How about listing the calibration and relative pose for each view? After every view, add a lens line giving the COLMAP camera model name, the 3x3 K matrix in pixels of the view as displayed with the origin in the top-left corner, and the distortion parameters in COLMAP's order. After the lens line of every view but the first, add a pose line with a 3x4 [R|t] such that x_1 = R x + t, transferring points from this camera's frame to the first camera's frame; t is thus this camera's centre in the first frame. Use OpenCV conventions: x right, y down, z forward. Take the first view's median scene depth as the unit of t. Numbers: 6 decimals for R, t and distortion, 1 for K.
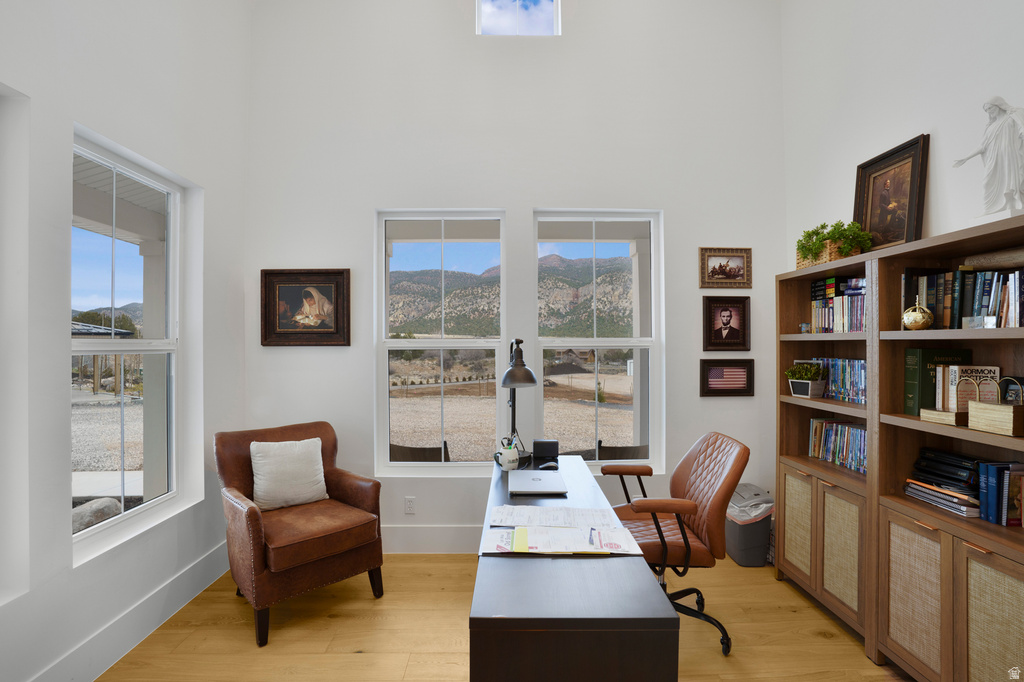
lens RADIAL K [[499.5, 0, 512.0], [0, 499.5, 341.0], [0, 0, 1]] dist [-0.037003, 0.022216]
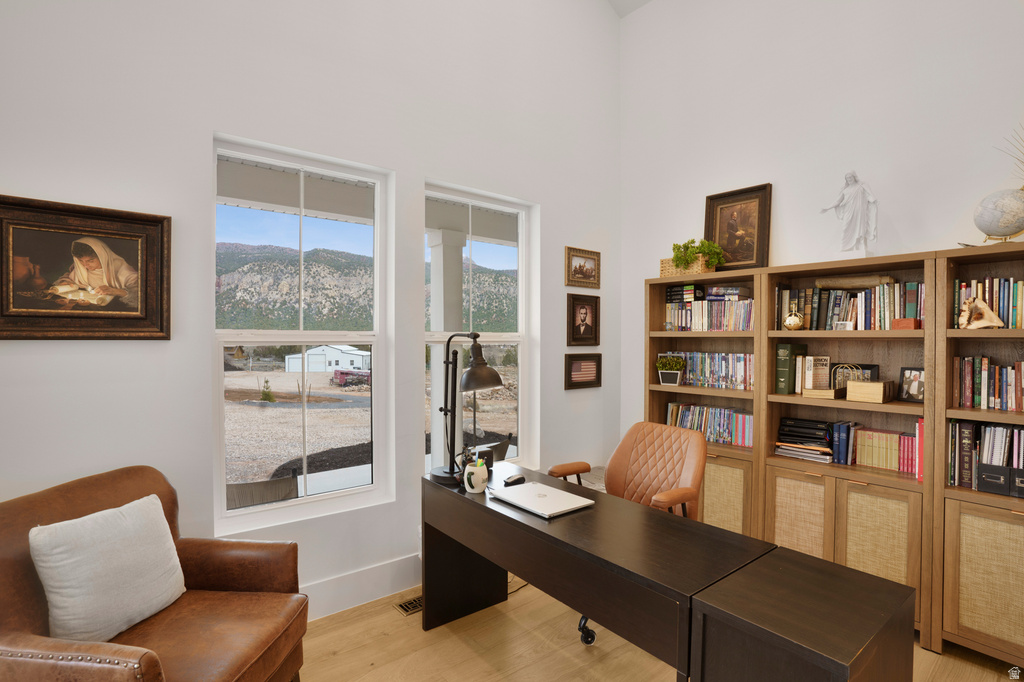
lens RADIAL K [[505.2, 0, 512.0], [0, 505.2, 341.0], [0, 0, 1]] dist [-0.053057, 0.023326]
pose [[0.790460, 0.002821, 0.612507, -0.460825], [-0.009551, 0.999925, 0.007720, 0.003231], [-0.612439, -0.011953, 0.790428, 0.304085]]
